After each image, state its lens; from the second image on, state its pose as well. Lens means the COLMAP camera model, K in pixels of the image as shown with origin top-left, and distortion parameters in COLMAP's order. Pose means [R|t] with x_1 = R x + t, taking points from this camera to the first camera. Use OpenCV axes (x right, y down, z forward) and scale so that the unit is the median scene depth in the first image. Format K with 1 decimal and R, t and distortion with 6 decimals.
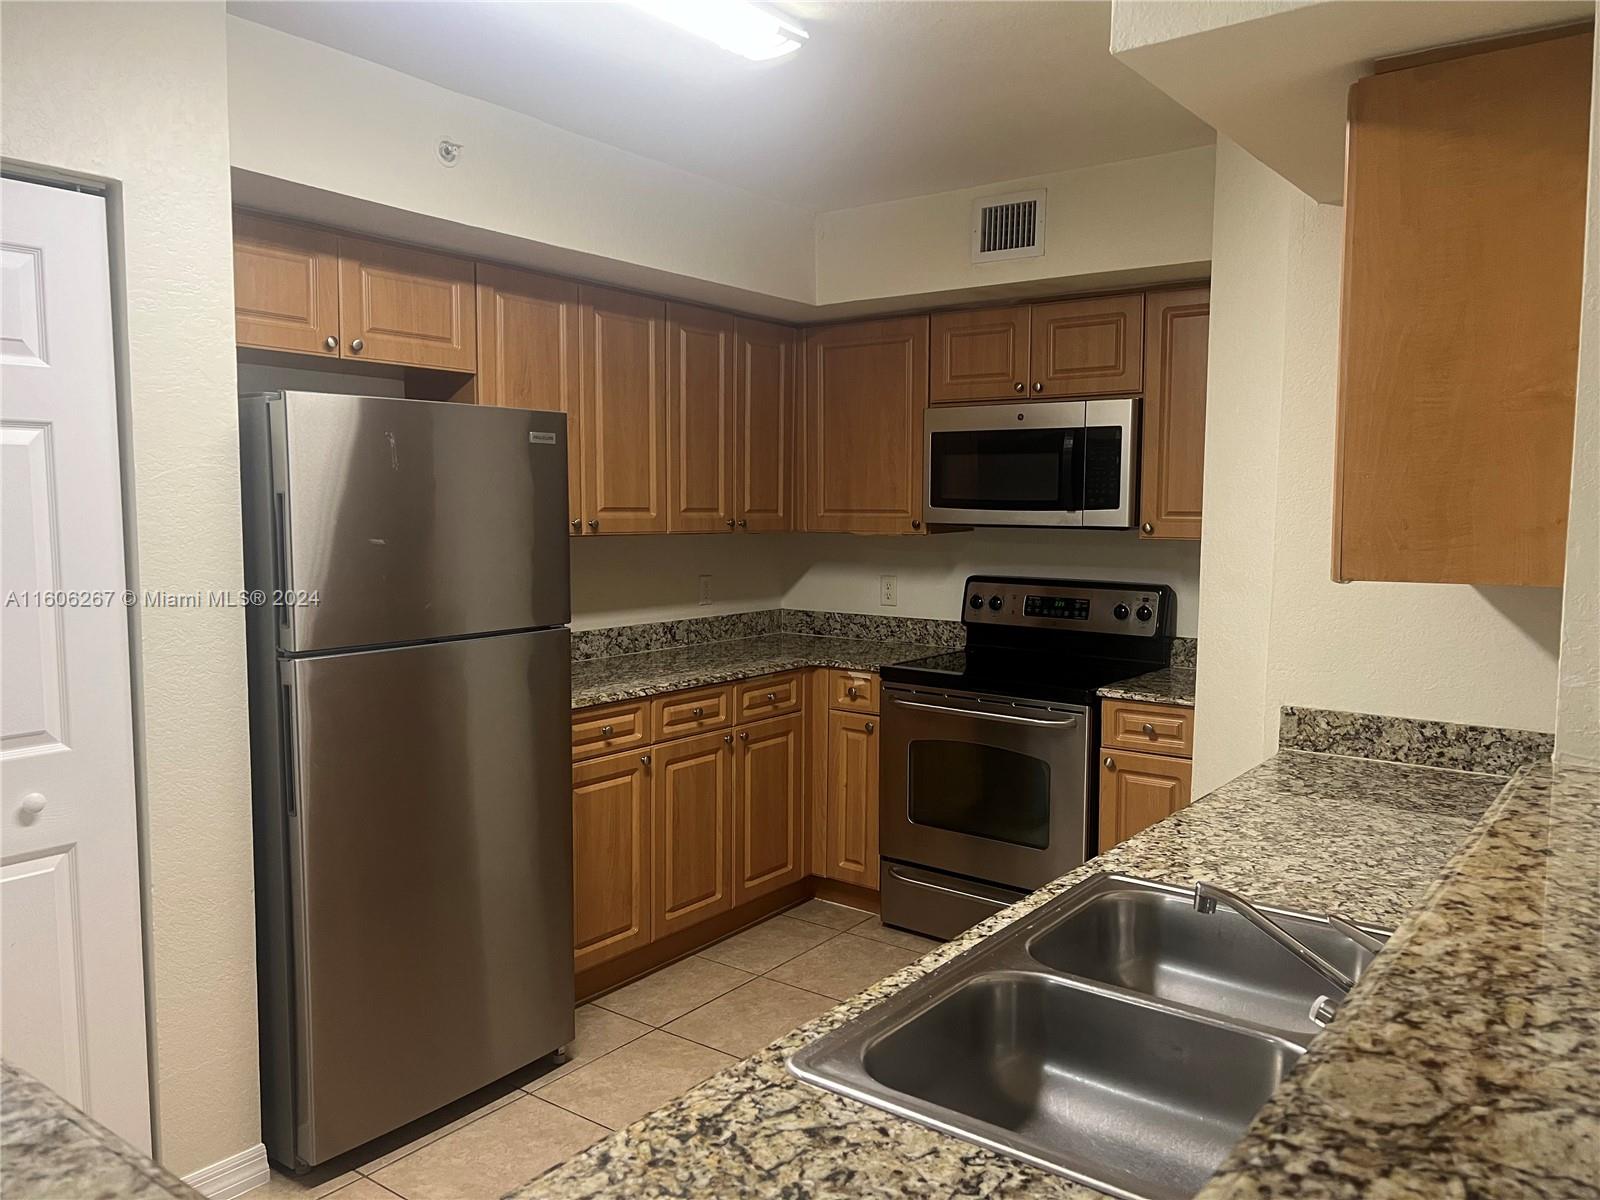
lens RADIAL K [[1187.5, 0, 808.0], [0, 1187.5, 601.9], [0, 0, 1]] dist [0.070466, -0.076658]
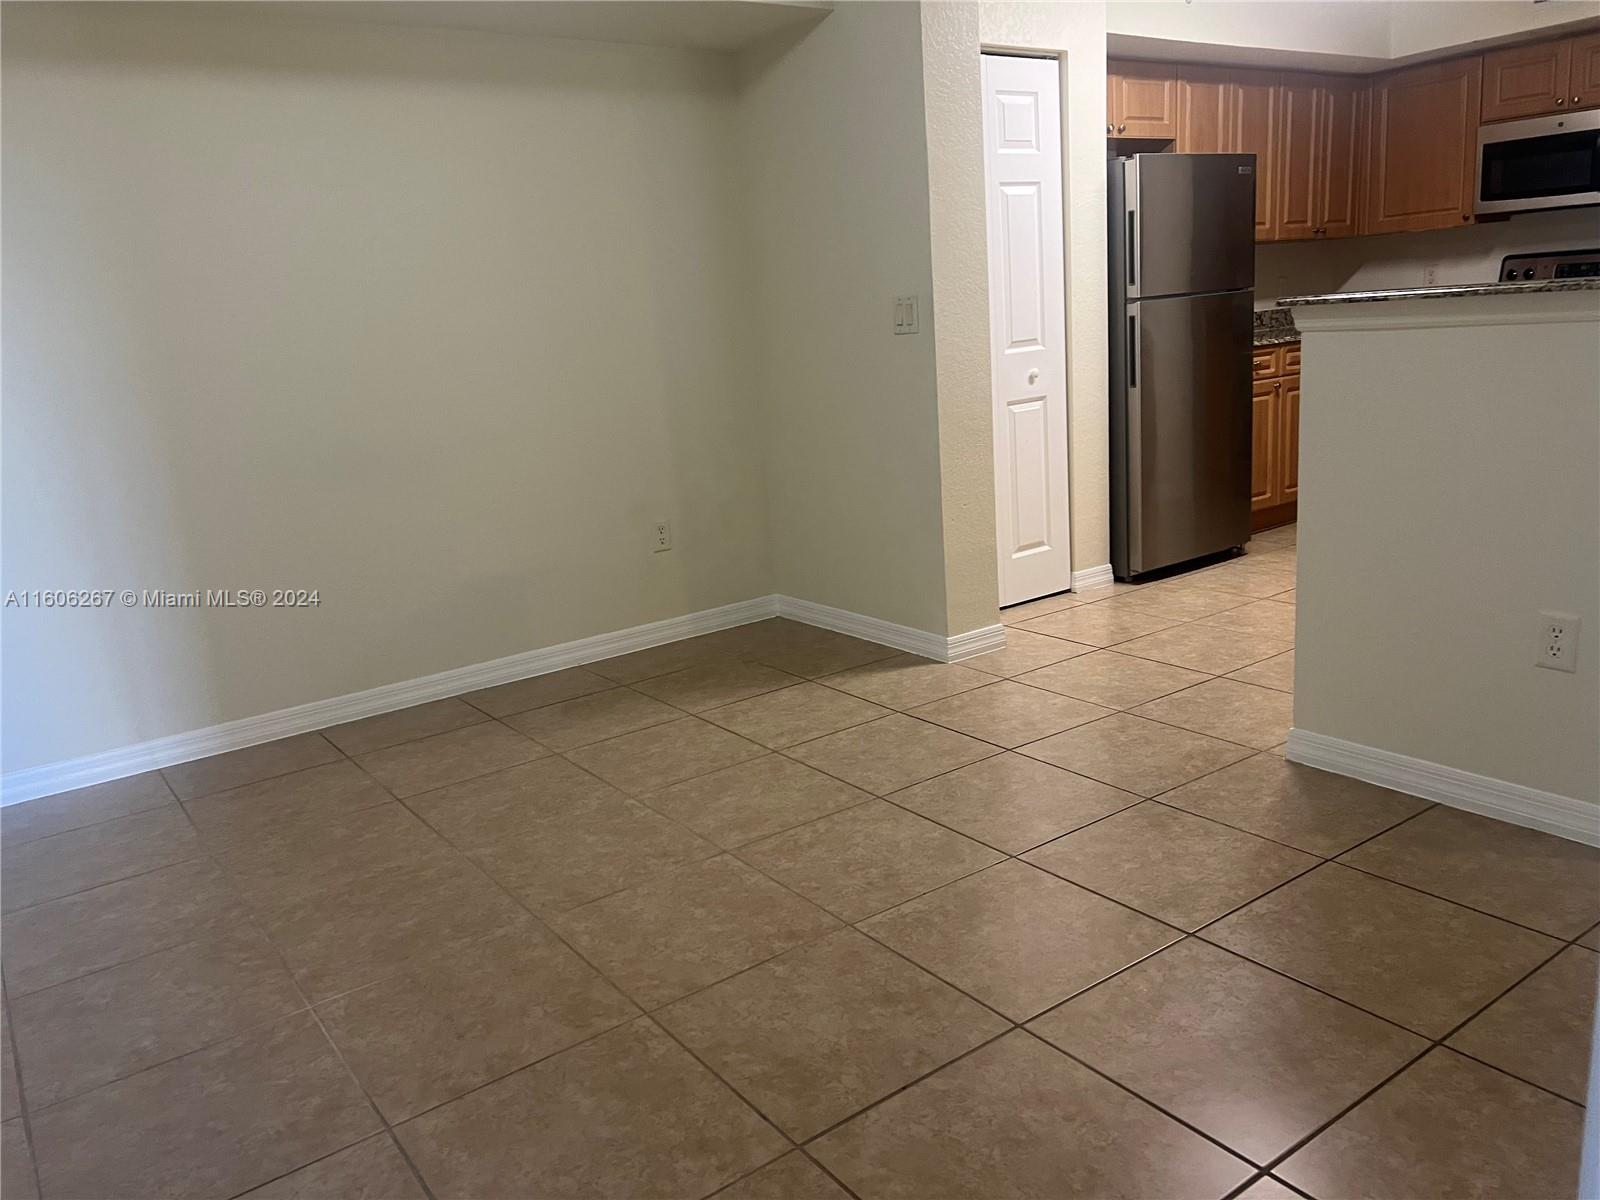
lens RADIAL K [[1201.6, 0, 796.0], [0, 1201.6, 593.6], [0, 0, 1]] dist [0.070195, -0.075066]
pose [[0.948823, -0.003881, -0.315783, -0.212442], [0.053345, 0.987525, 0.148148, 0.120801], [0.311269, -0.157411, 0.937194, -0.661595]]
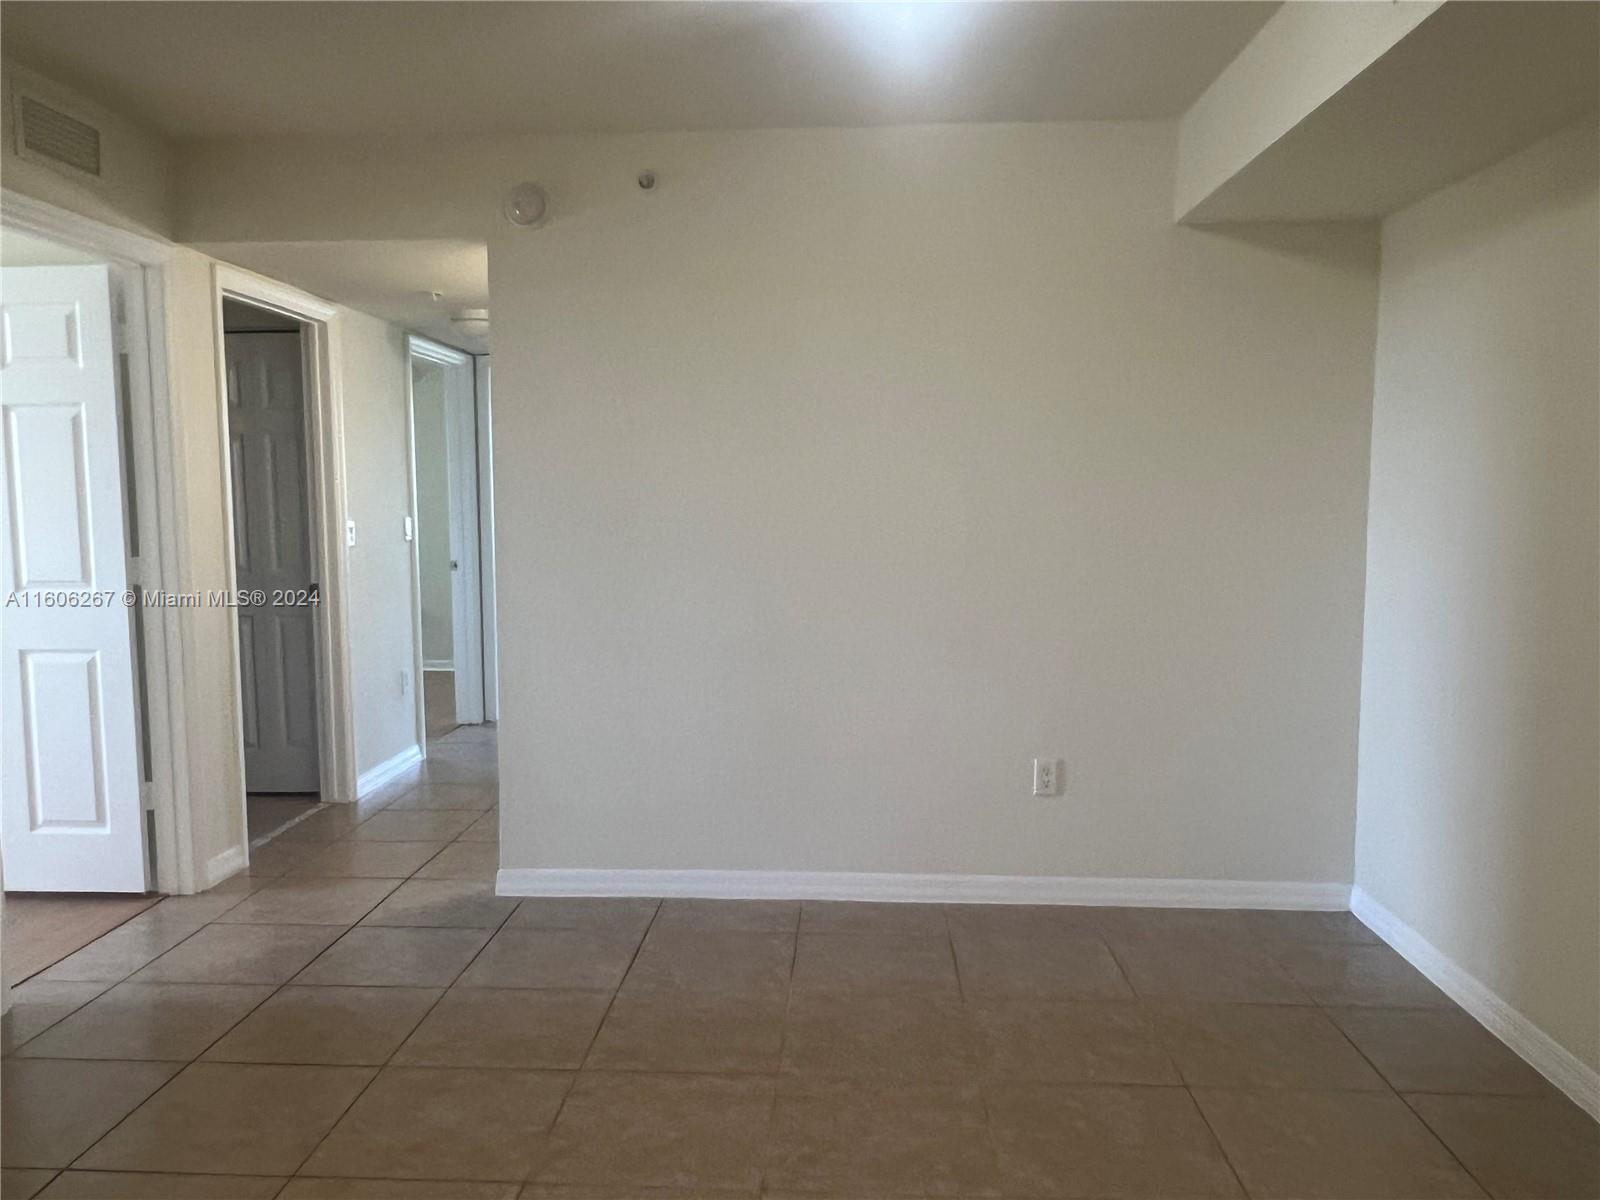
lens RADIAL K [[1221.9, 0, 800.0], [0, 1221.9, 600.0], [0, 0, 1]] dist [-0.006792, 0.007274]
pose [[-0.833407, 0.044226, -0.550888, -0.175907], [-0.050276, 0.986593, 0.155265, -0.004843], [0.550369, 0.157095, -0.820009, 0.428181]]
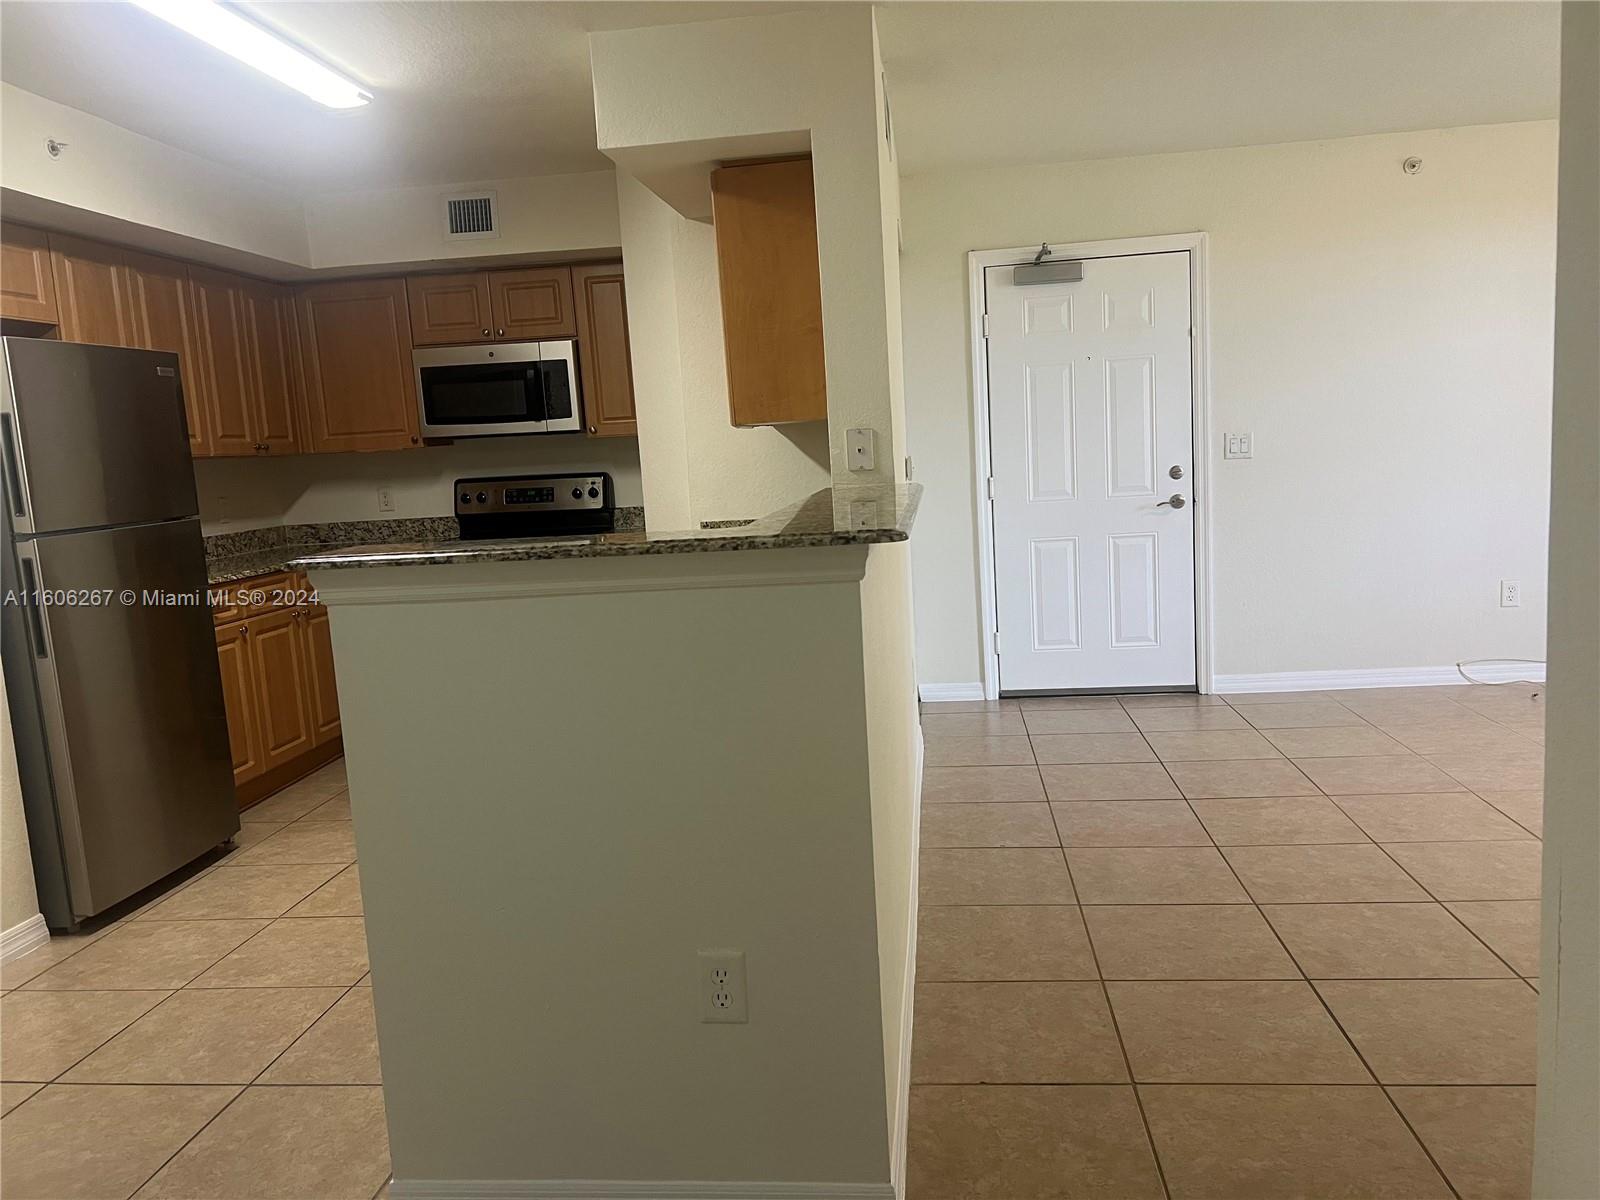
lens RADIAL K [[1187.5, 0, 808.0], [0, 1187.5, 601.9], [0, 0, 1]] dist [0.070466, -0.076658]
pose [[0.859124, -0.126259, 0.495949, -0.228517], [0.108060, 0.991994, 0.065351, 0.076849], [-0.500230, -0.002552, 0.865889, -0.374725]]
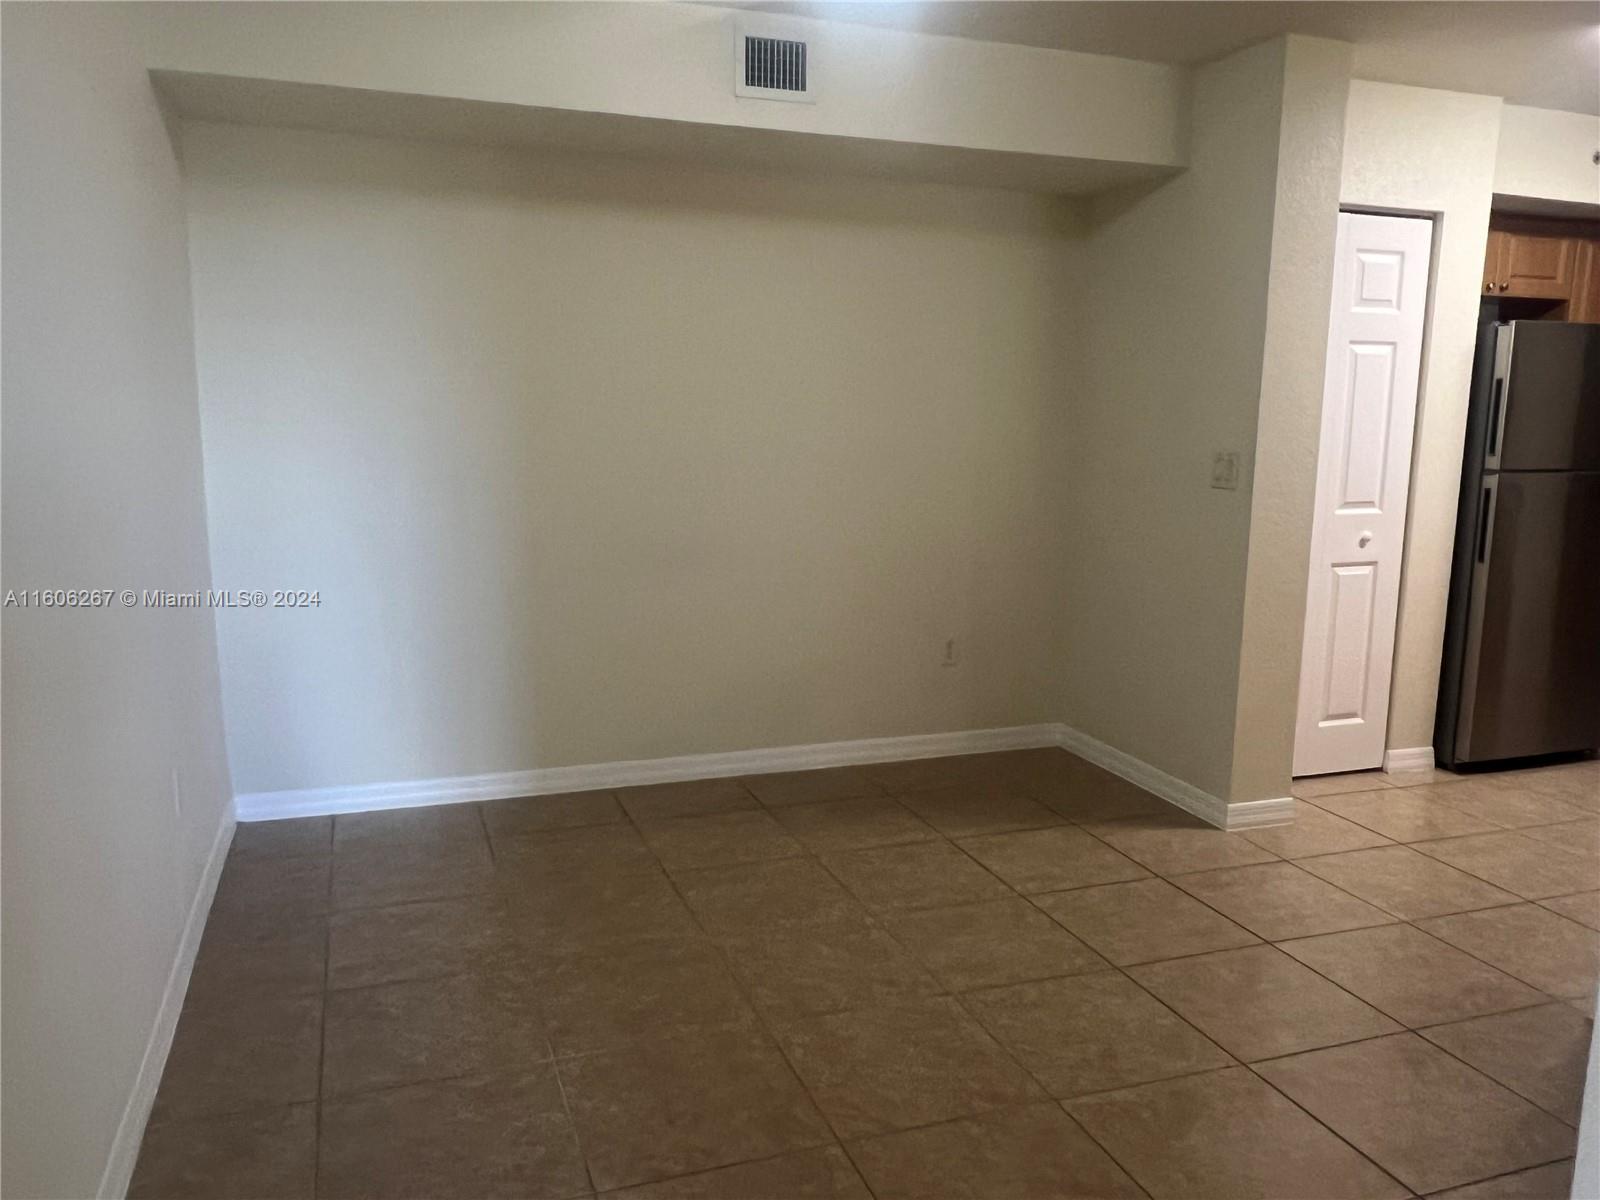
lens RADIAL K [[1221.9, 0, 800.0], [0, 1221.9, 600.0], [0, 0, 1]] dist [-0.006792, 0.007274]
pose [[0.830509, 0.099875, -0.547978, -0.174180], [-0.057189, 0.993884, 0.094471, 0.076254], [0.554062, -0.047121, 0.831141, -0.678013]]
